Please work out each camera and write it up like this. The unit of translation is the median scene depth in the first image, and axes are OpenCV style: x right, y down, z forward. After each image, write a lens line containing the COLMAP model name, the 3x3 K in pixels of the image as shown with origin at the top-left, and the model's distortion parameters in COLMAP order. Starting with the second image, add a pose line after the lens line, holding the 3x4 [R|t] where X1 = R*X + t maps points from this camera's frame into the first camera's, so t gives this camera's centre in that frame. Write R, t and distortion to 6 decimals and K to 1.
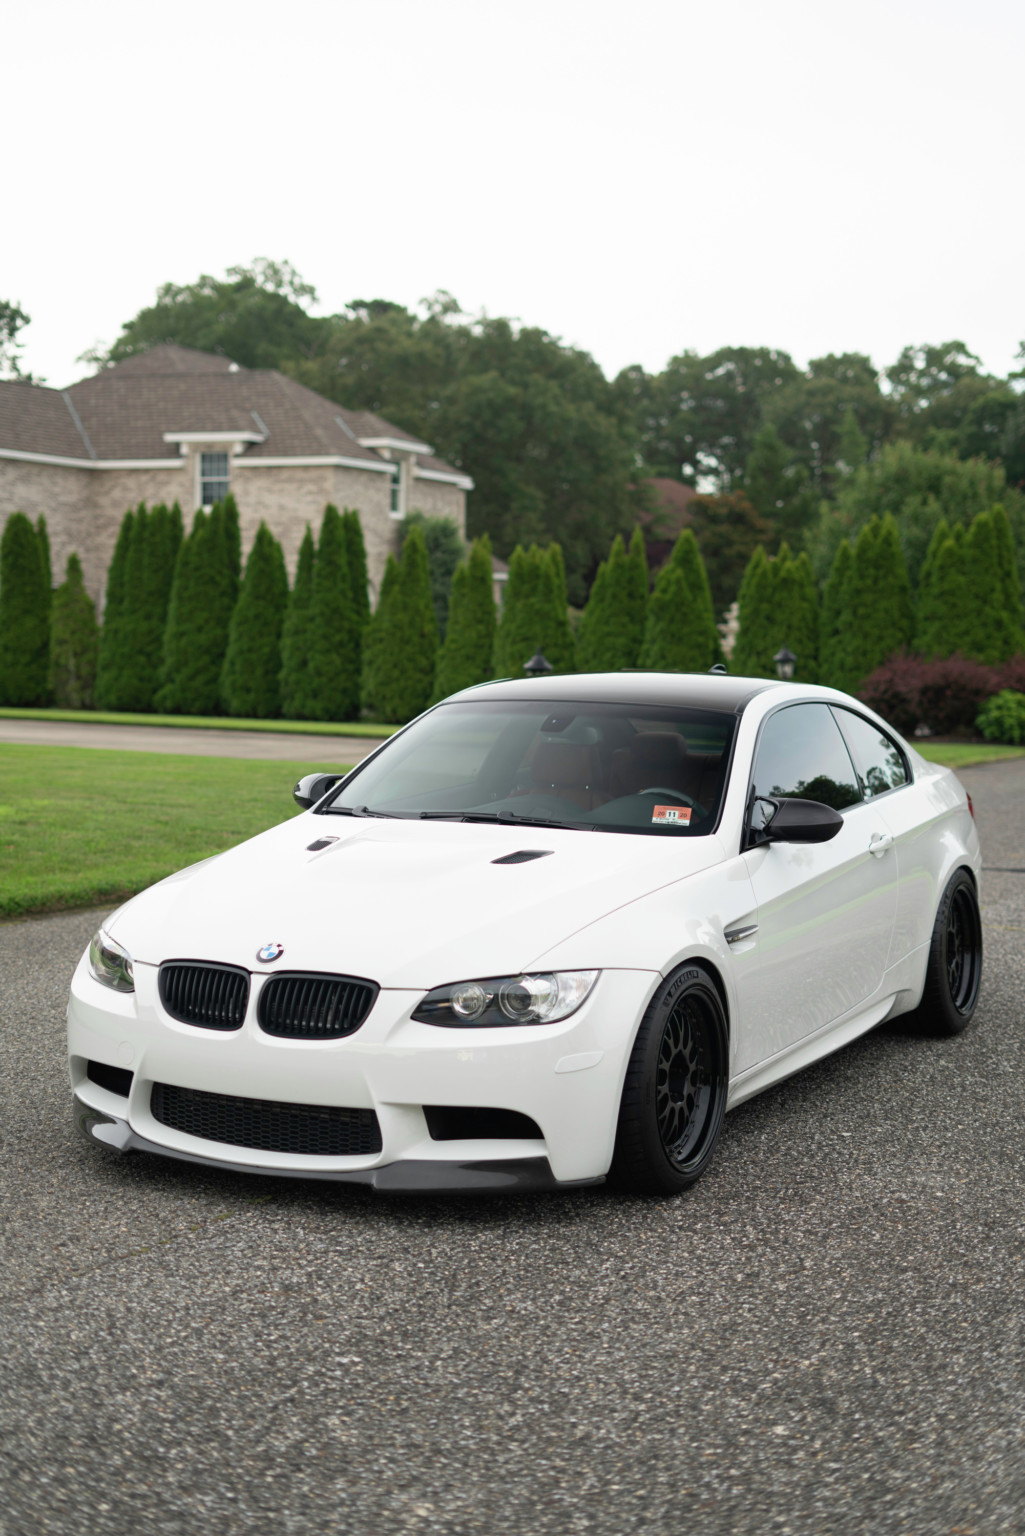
lens RADIAL K [[2243.3, 0, 515.7], [0, 2243.3, 765.0], [0, 0, 1]] dist [-0.027785, 0.000000]
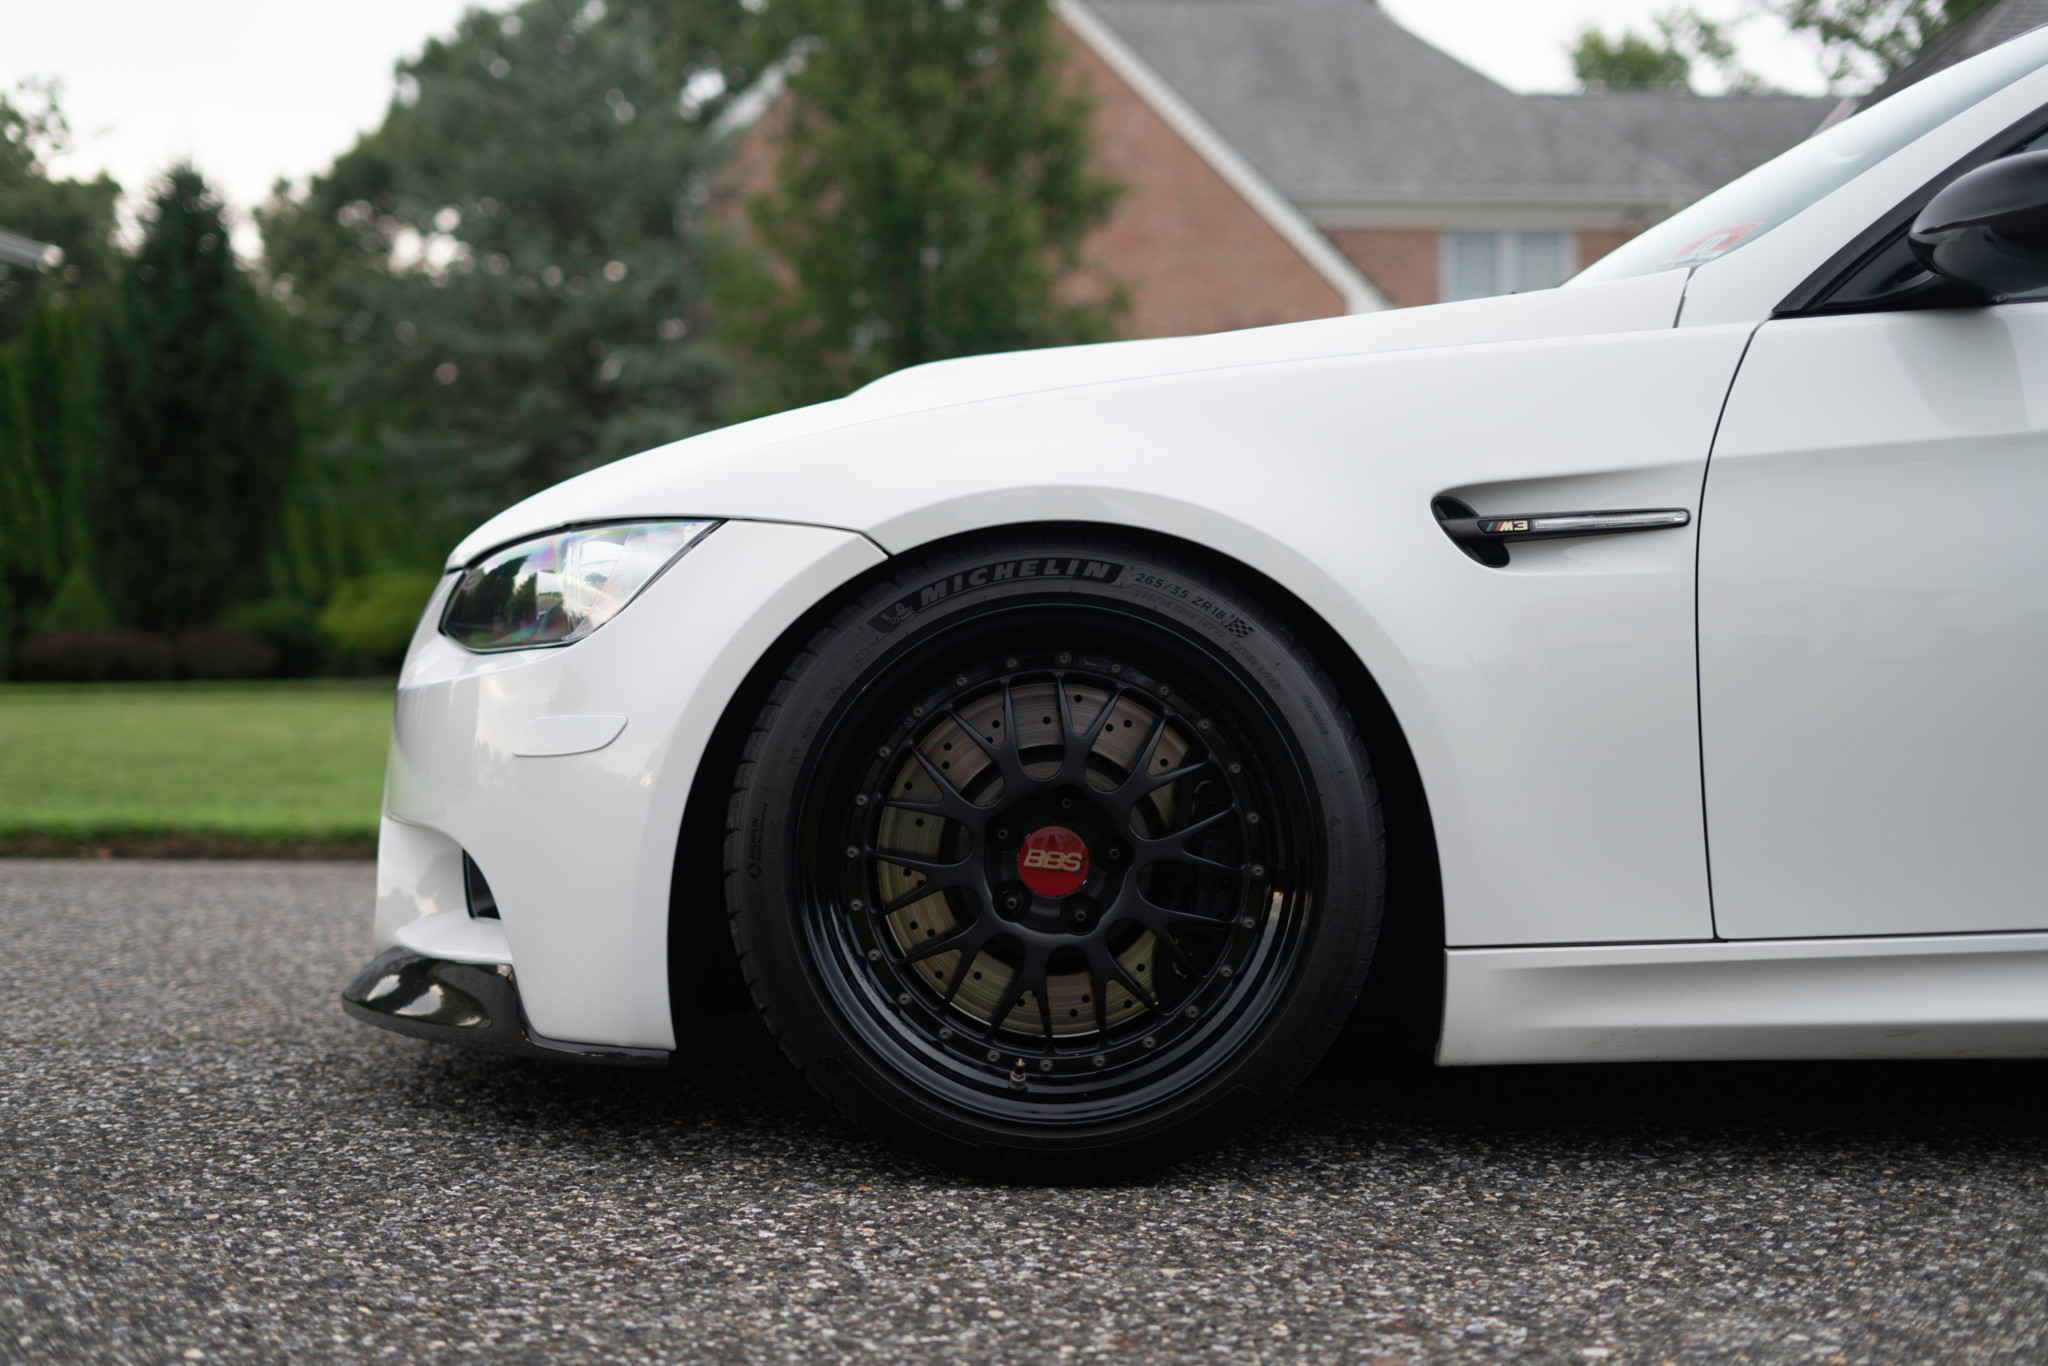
lens RADIAL K [[2991.0, 0, 1027.7], [0, 2991.0, 676.1], [0, 0, 1]] dist [-0.027785, 0.000000]
pose [[0.450655, -0.007988, -0.892662, 0.085416], [-0.054374, 0.997858, -0.036380, 0.021994], [0.891041, 0.064932, 0.449256, 0.134512]]
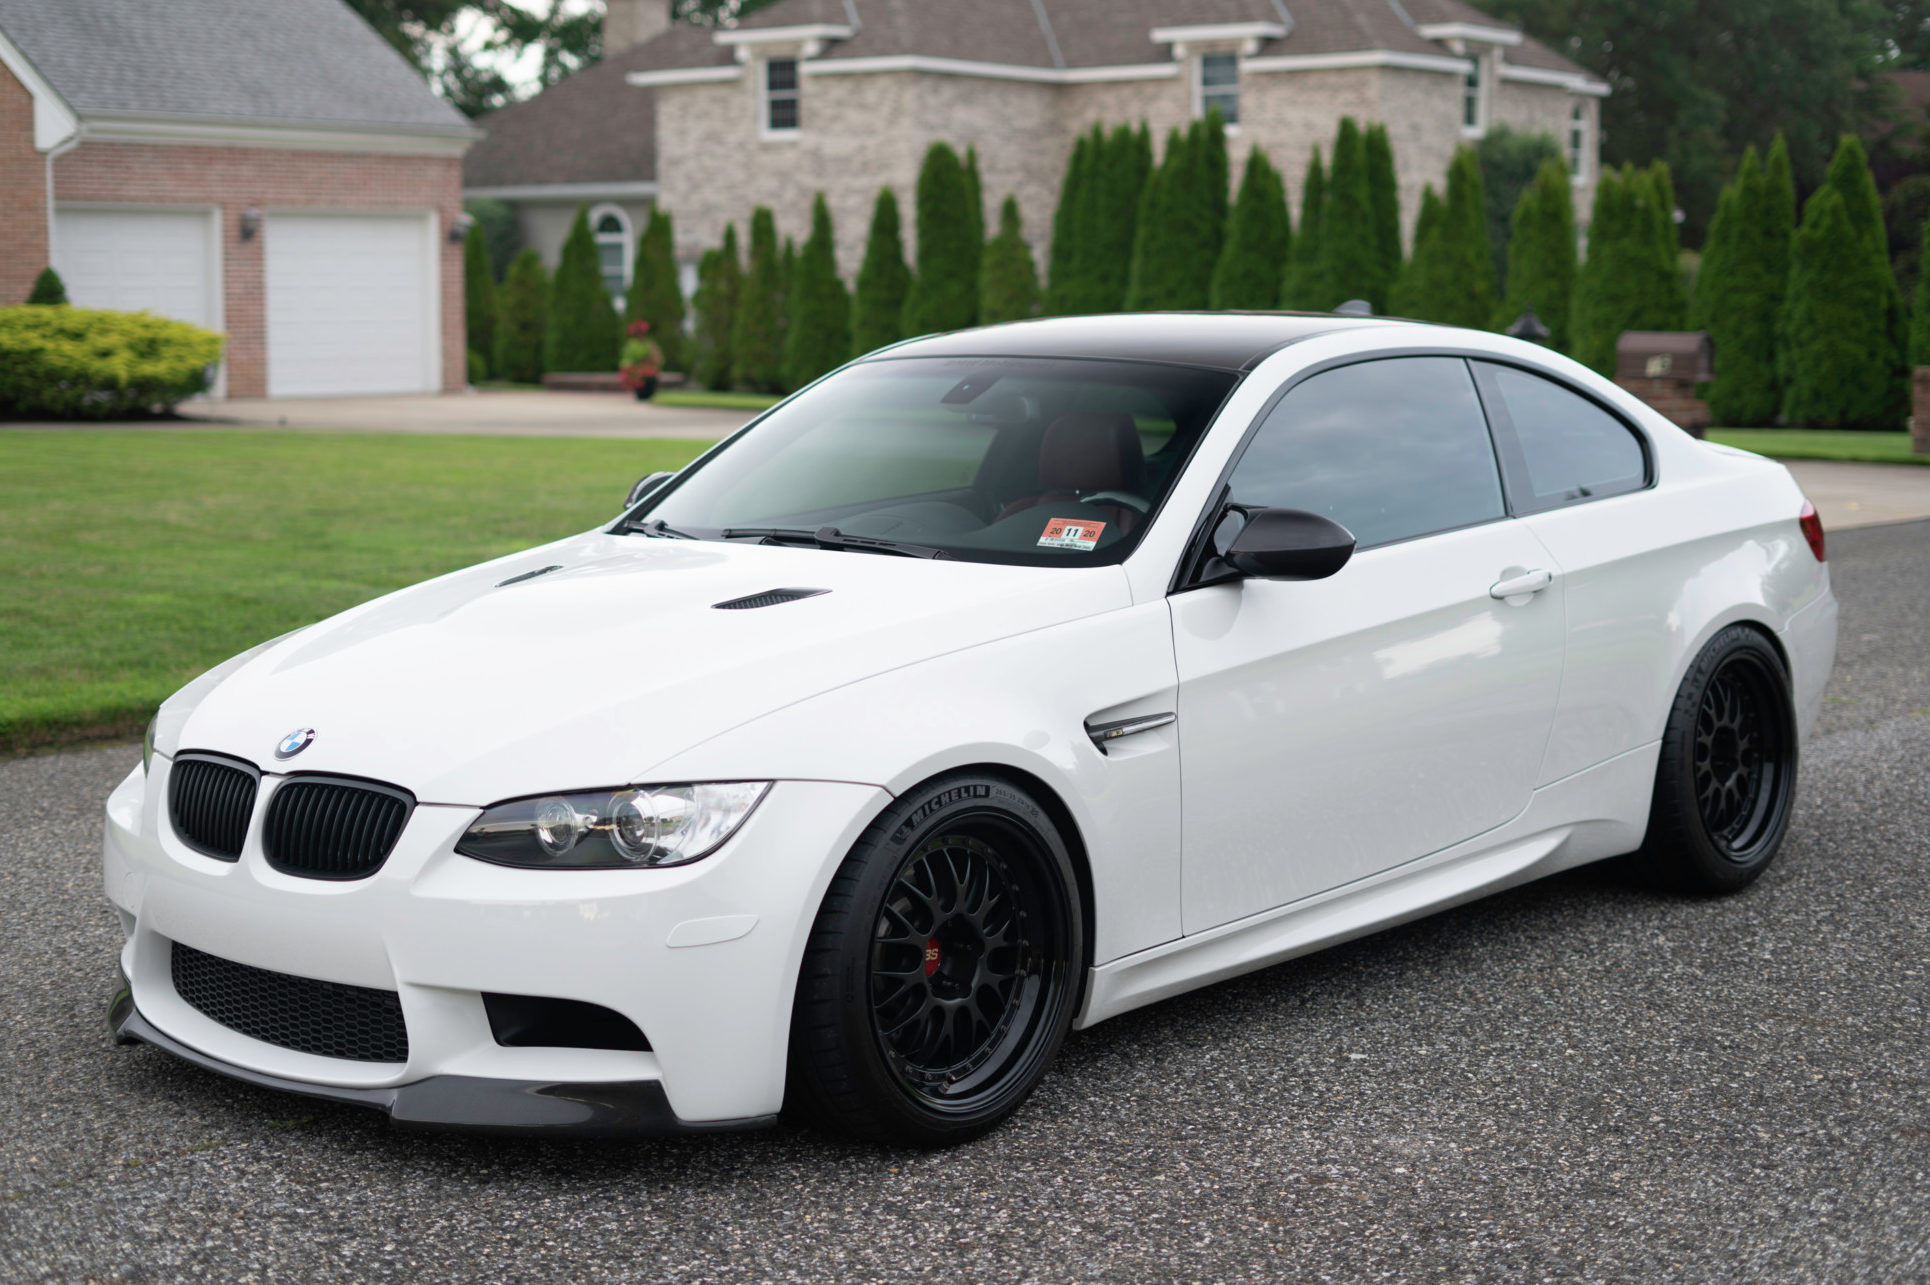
lens RADIAL K [[2968.8, 0, 955.1], [0, 2968.8, 629.5], [0, 0, 1]] dist [-0.004851, 0.000000]
pose [[0.965832, 0.010716, -0.258948, 0.048682], [0.002145, 0.998780, 0.049331, 0.001611], [0.259160, -0.048200, 0.964631, 0.037916]]
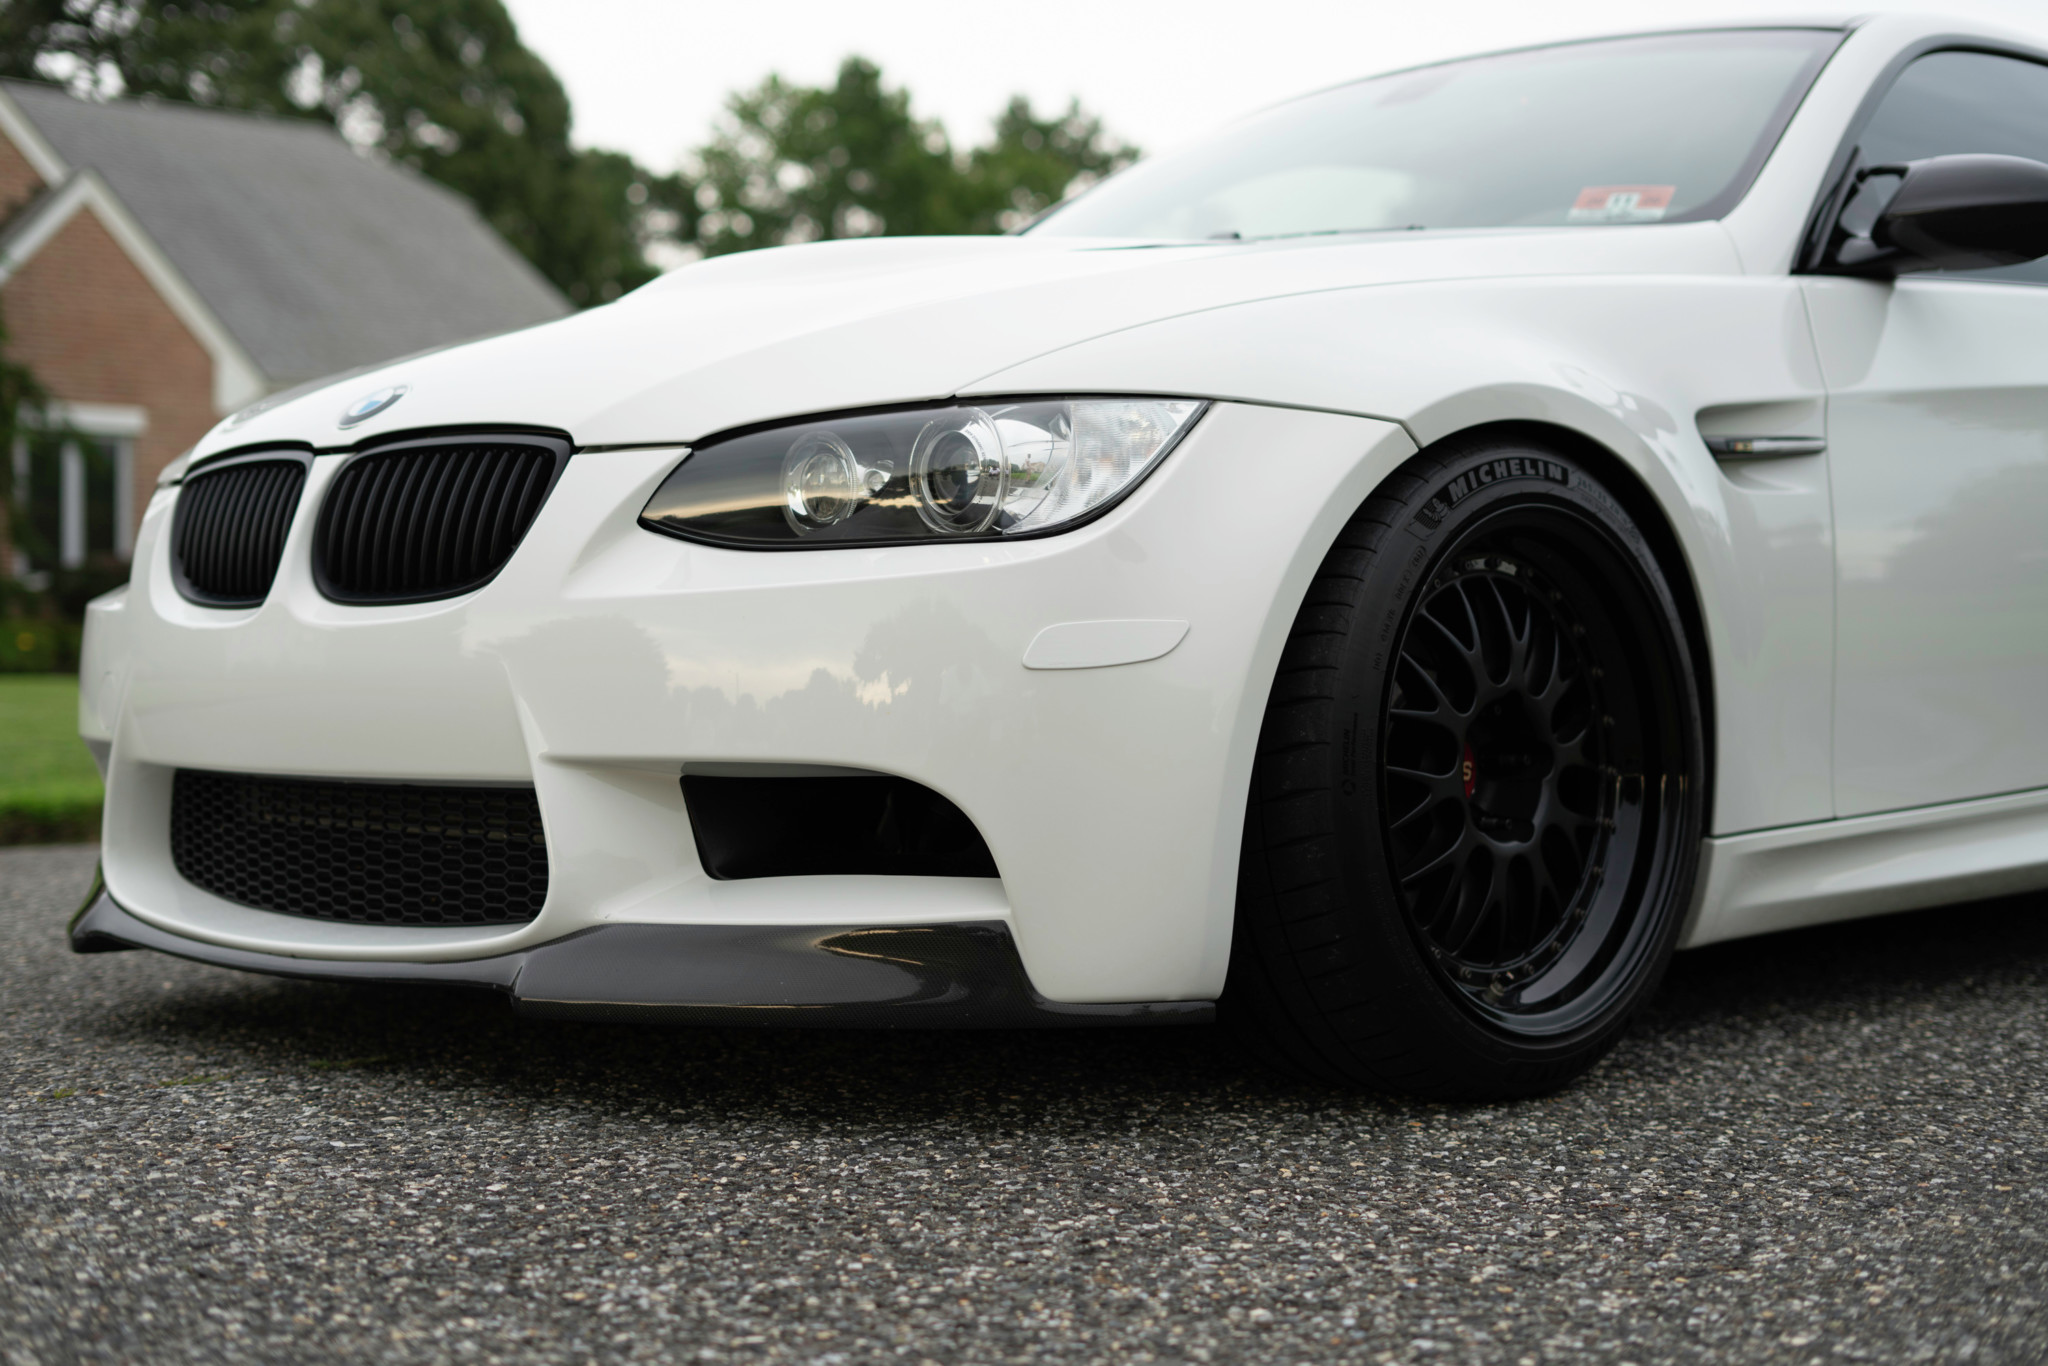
lens RADIAL K [[2991.0, 0, 1021.5], [0, 2991.0, 688.3], [0, 0, 1]] dist [-0.027785, 0.000000]
pose [[0.953919, -0.011591, -0.299839, 0.024155], [-0.004816, 0.998534, -0.053920, 0.026291], [0.300025, 0.052879, 0.952465, 0.091899]]
